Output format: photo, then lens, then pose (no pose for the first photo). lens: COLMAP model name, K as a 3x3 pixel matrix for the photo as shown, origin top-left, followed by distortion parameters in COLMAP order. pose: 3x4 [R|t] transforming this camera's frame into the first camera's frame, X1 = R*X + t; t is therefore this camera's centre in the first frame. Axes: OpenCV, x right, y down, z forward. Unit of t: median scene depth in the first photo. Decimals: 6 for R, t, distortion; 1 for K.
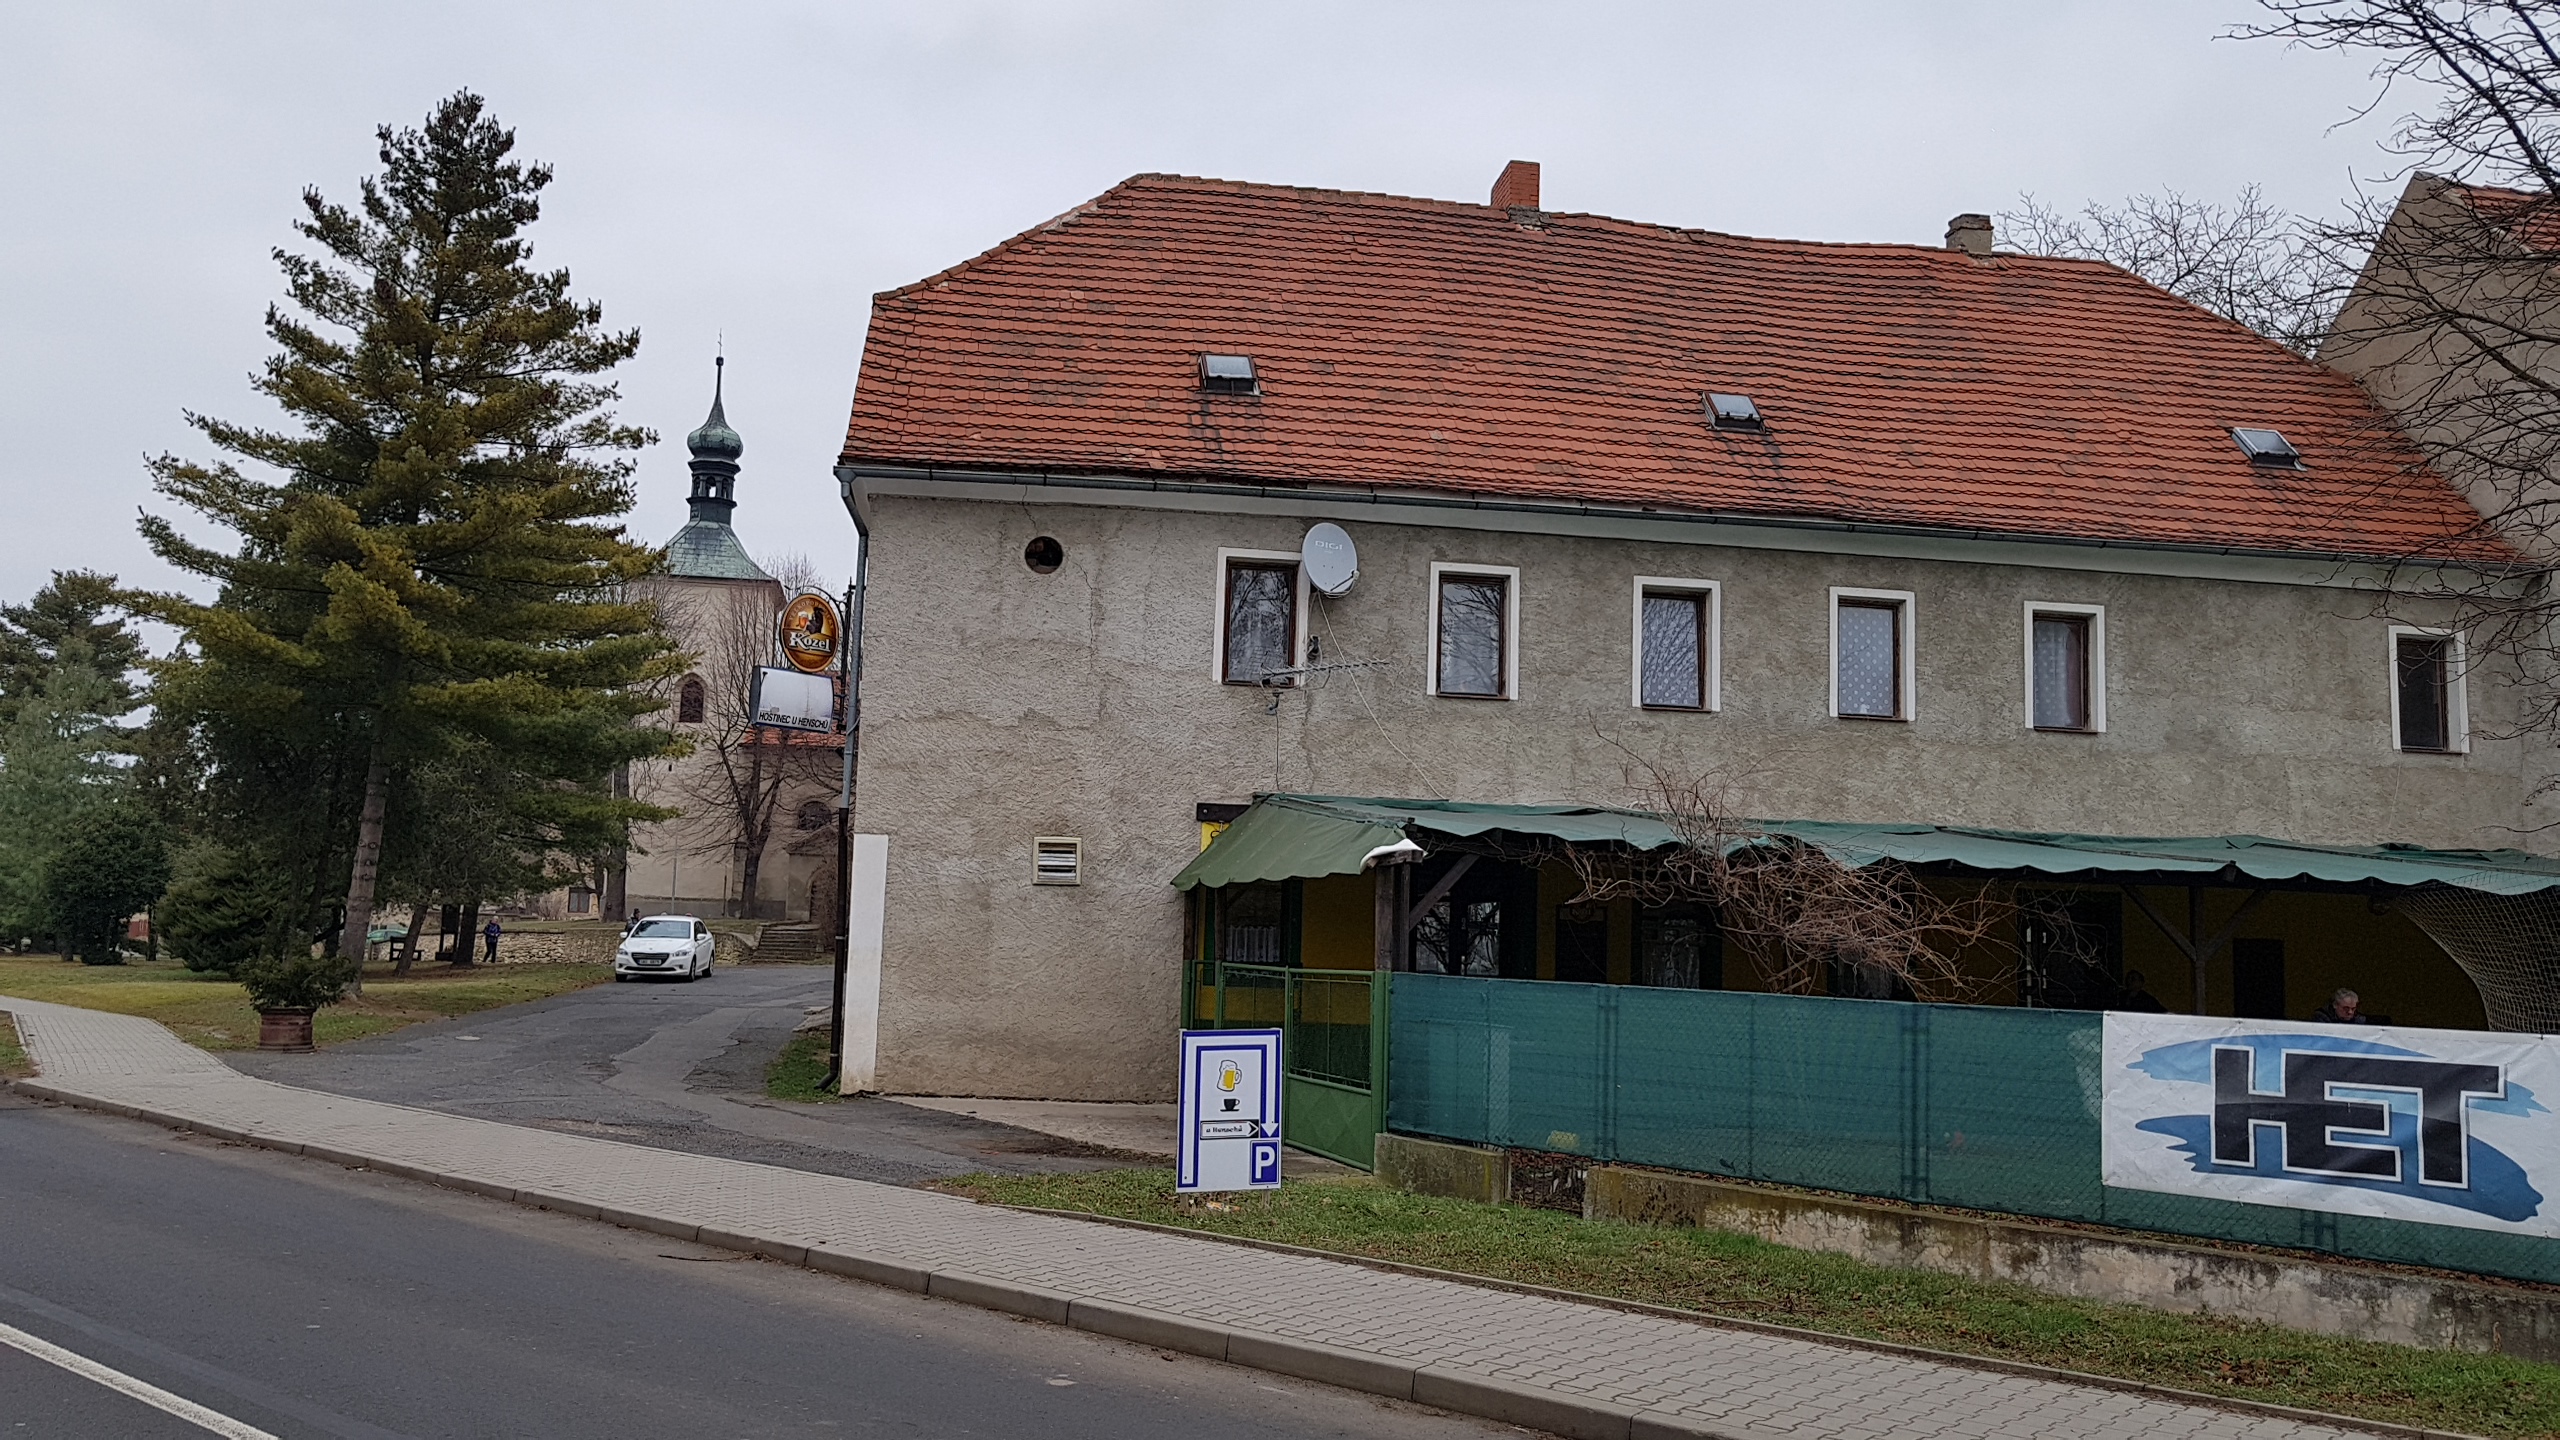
lens RADIAL K [[2000.6, 0, 1280.0], [0, 2000.6, 720.0], [0, 0, 1]] dist [-0.009170, -0.002608]
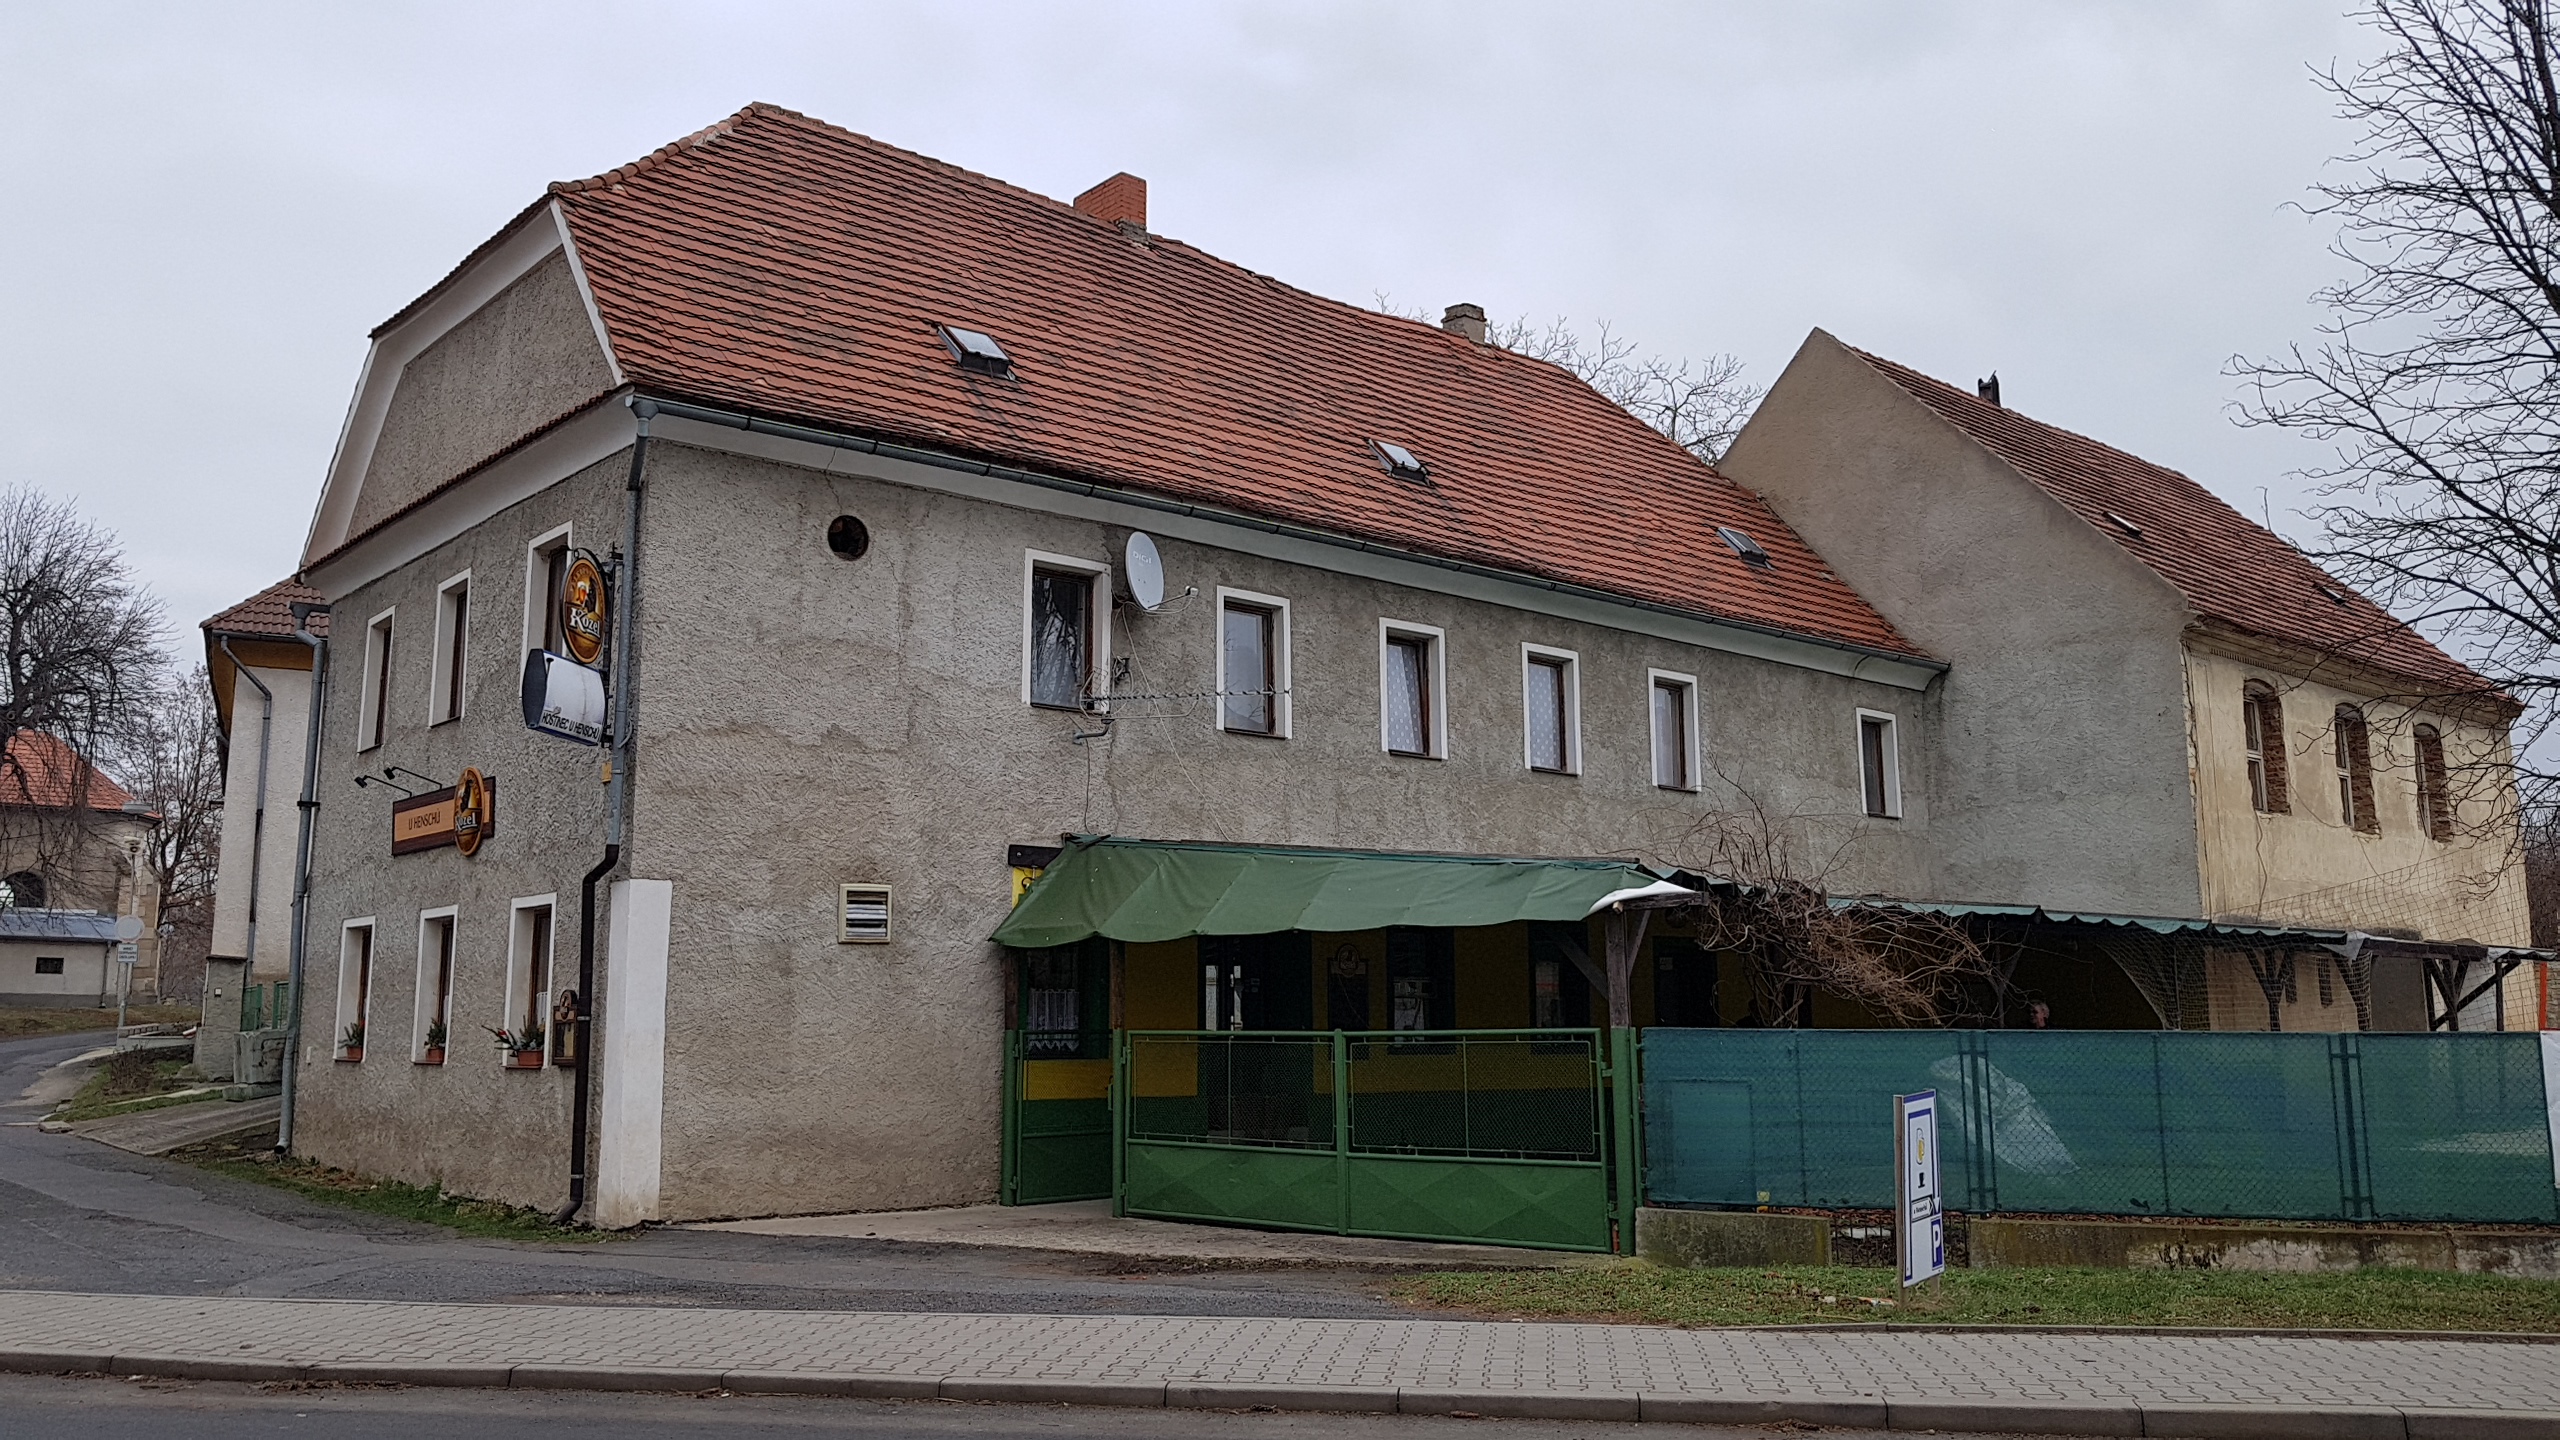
lens RADIAL K [[1990.9, 0, 1279.0], [0, 1990.9, 684.2], [0, 0, 1]] dist [-0.005162, -0.002881]
pose [[0.841731, 0.056295, 0.536955, -0.403115], [-0.029977, 0.997888, -0.057628, 0.018777], [-0.539065, 0.032411, 0.841641, 0.222921]]
